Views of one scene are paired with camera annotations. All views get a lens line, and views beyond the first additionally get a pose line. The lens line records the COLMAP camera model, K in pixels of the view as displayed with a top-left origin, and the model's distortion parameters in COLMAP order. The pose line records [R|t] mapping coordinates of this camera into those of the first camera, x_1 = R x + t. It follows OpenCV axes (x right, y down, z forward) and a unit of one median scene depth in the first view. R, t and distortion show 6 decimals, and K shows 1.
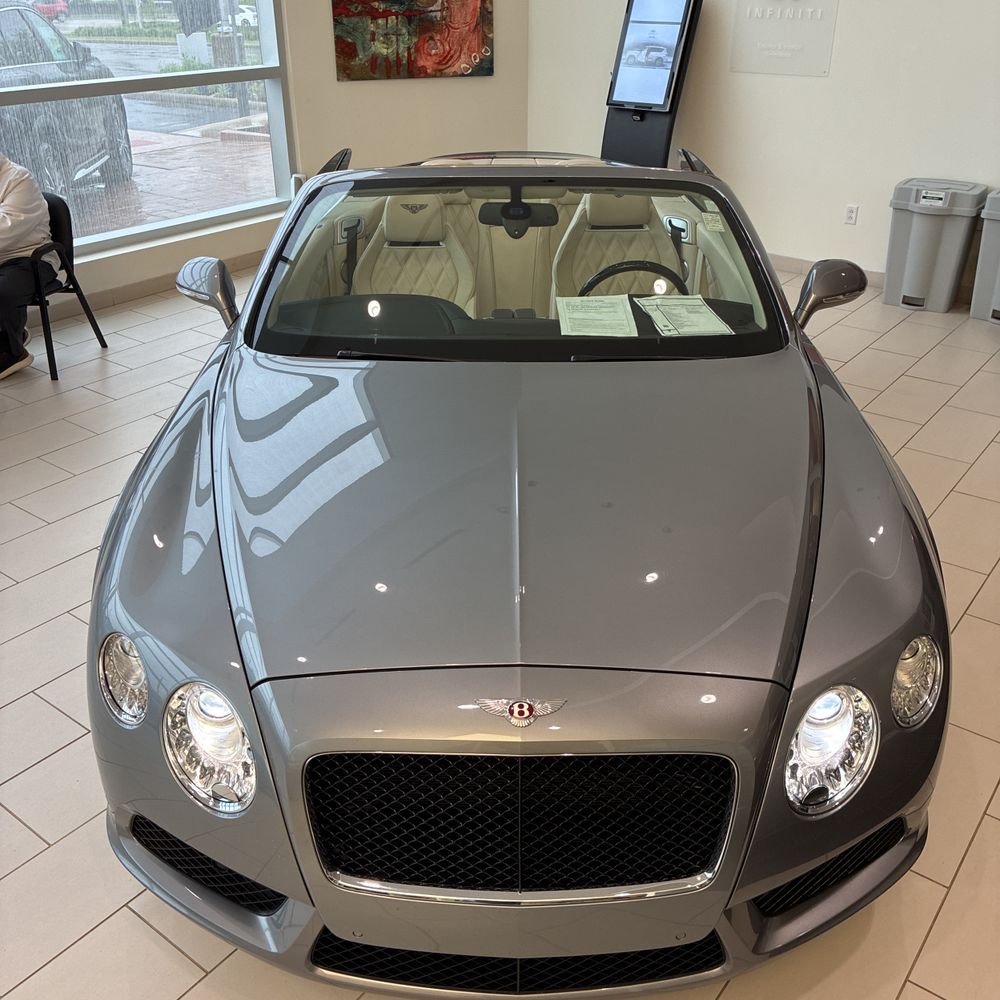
lens RADIAL K [[1018.5, 0, 501.0], [0, 1018.5, 505.7], [0, 0, 1]] dist [0.015685, 0.000000]
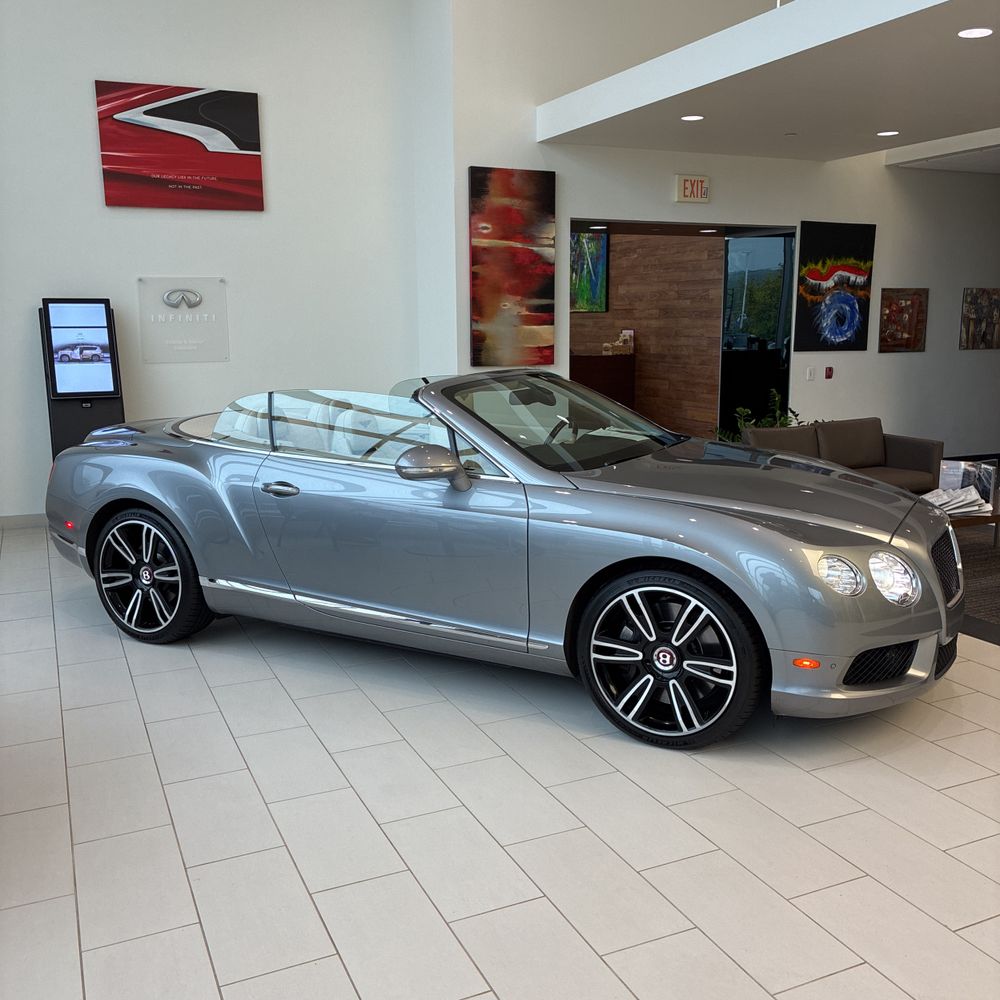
lens RADIAL K [[1018.5, 0, 499.3], [0, 1018.5, 503.8], [0, 0, 1]] dist [0.015685, 0.000000]
pose [[0.468014, -0.158489, 0.869393, -0.833648], [0.420743, 0.905093, -0.061498, -0.035120], [-0.777135, 0.394573, 0.490279, 0.199315]]
